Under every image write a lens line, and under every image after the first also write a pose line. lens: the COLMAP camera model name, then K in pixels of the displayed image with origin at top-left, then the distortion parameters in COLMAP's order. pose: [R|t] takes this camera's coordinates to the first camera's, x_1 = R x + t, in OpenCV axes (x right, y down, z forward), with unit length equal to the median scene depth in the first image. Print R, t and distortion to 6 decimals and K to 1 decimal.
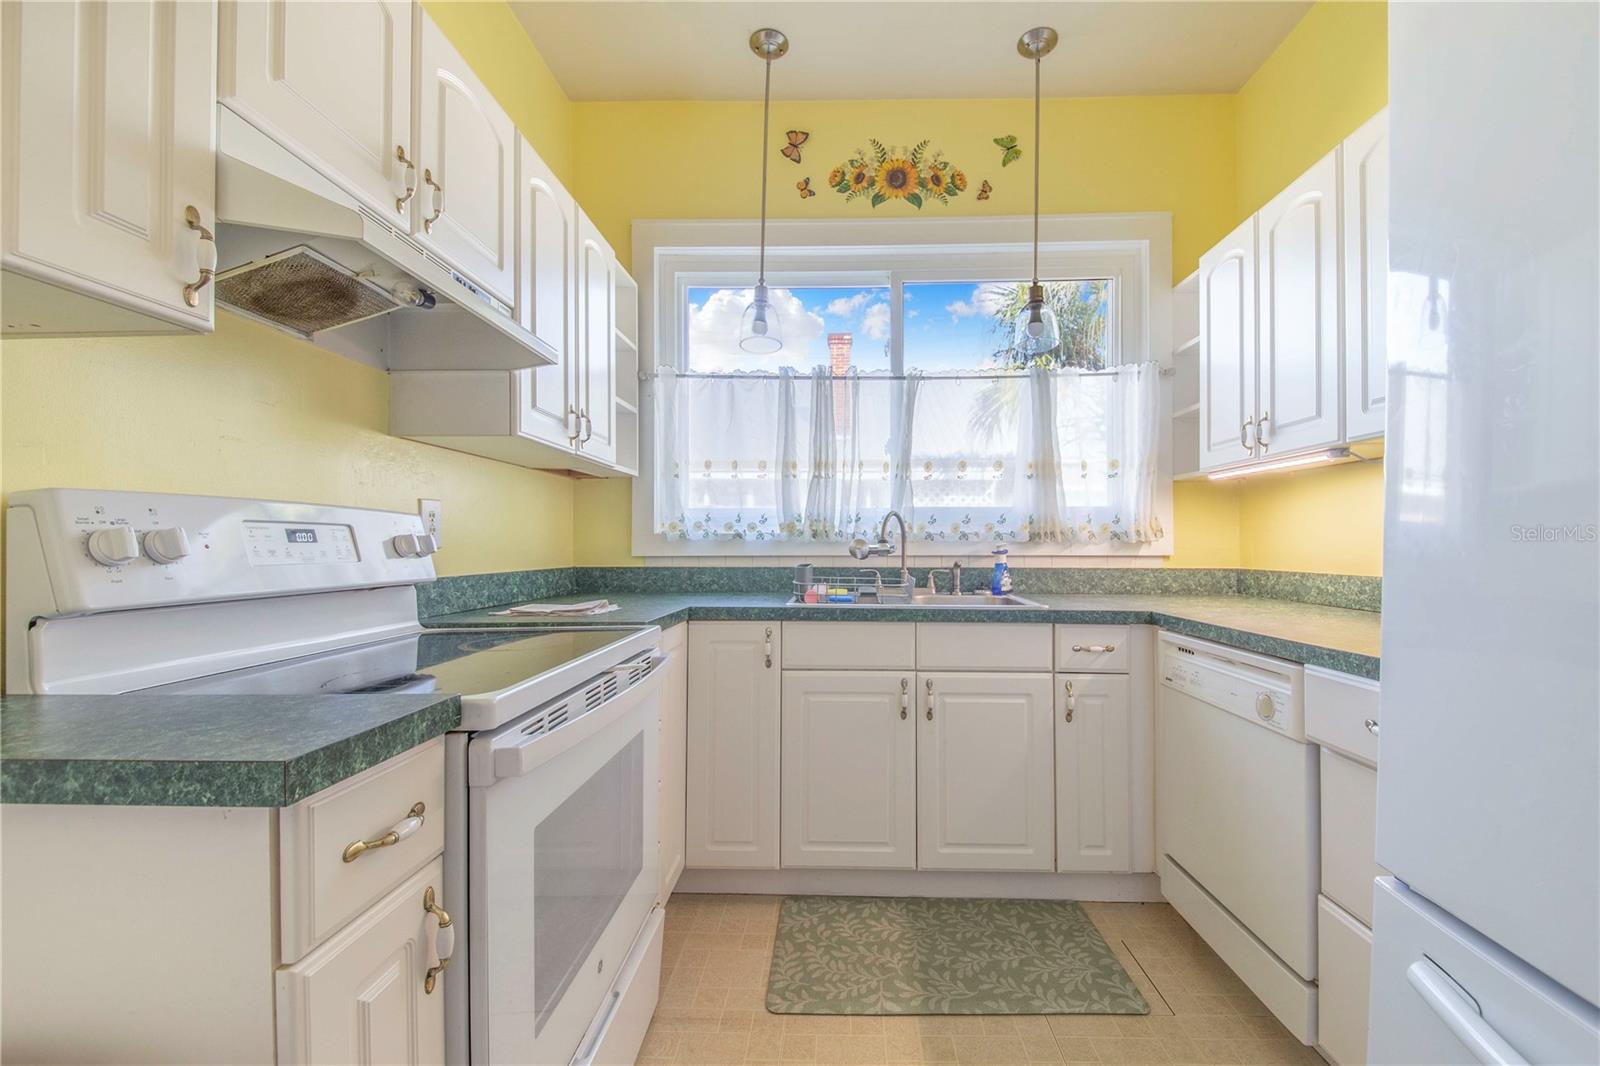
lens RADIAL K [[661.2, 0, 800.0], [0, 661.2, 533.0], [0, 0, 1]] dist [0.022627, -0.019289]
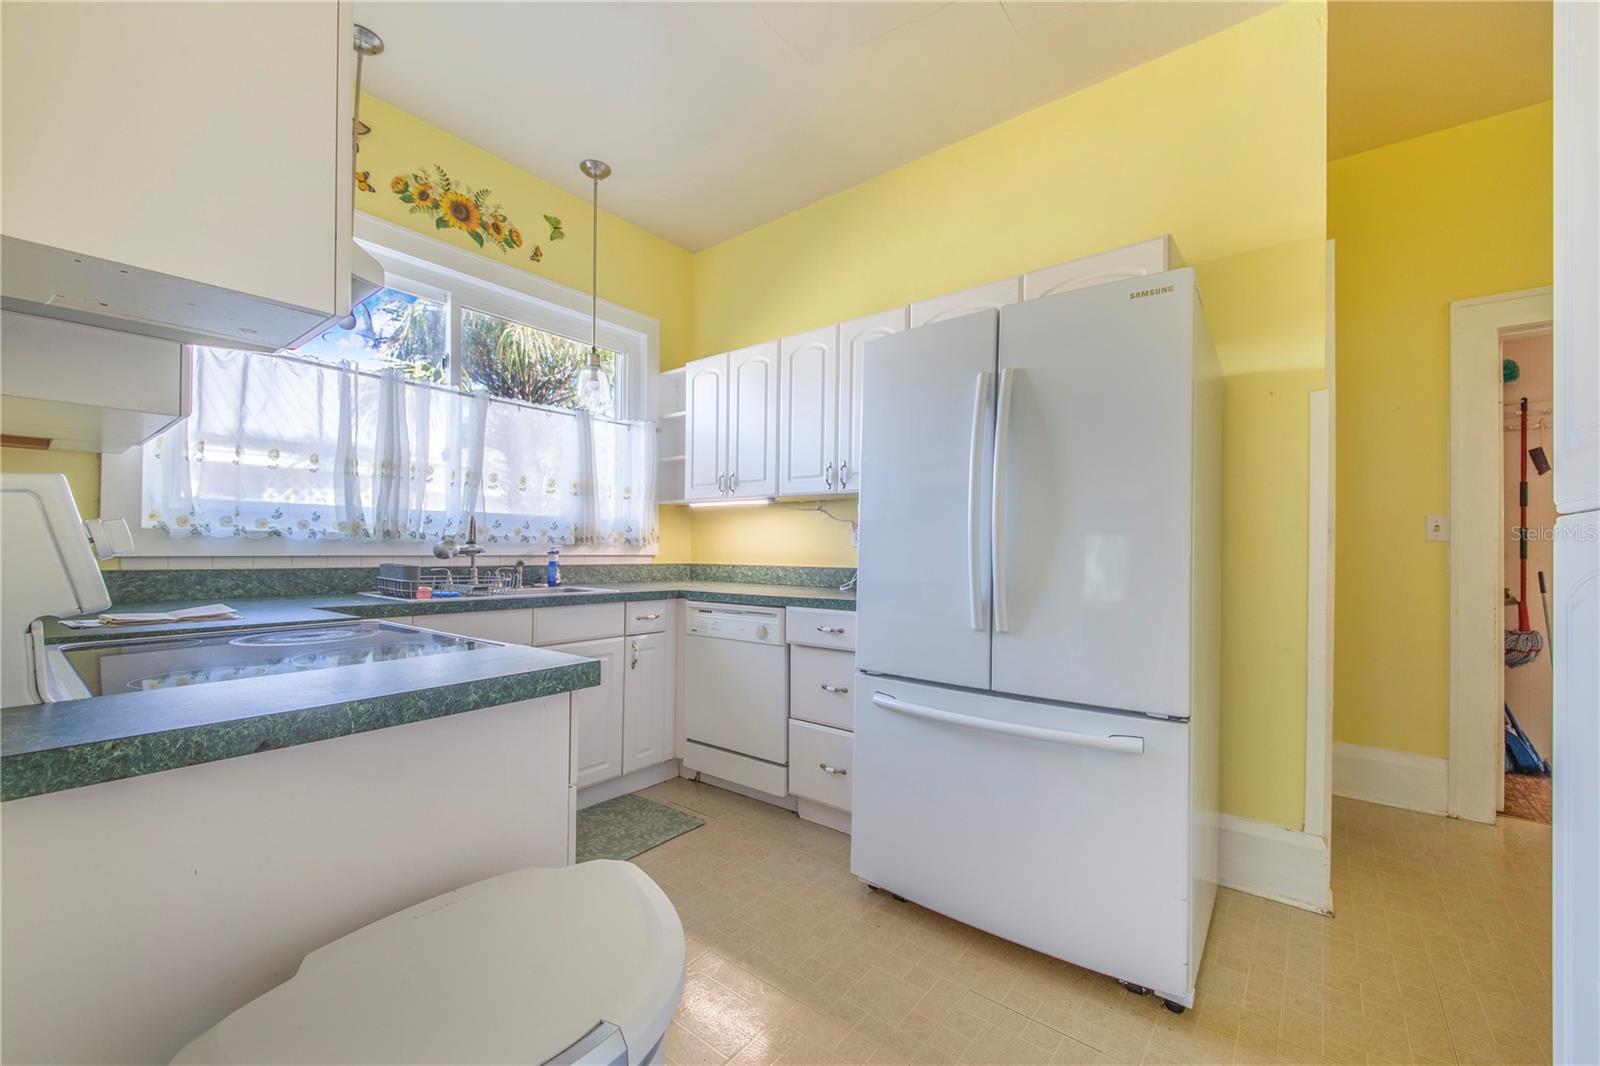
lens RADIAL K [[661.2, 0, 800.0], [0, 661.2, 533.0], [0, 0, 1]] dist [0.022627, -0.019289]
pose [[0.592150, 0.026936, 0.805378, -0.433896], [-0.023095, 0.999598, -0.016451, 0.002055], [-0.805497, -0.008859, 0.592534, -0.118149]]
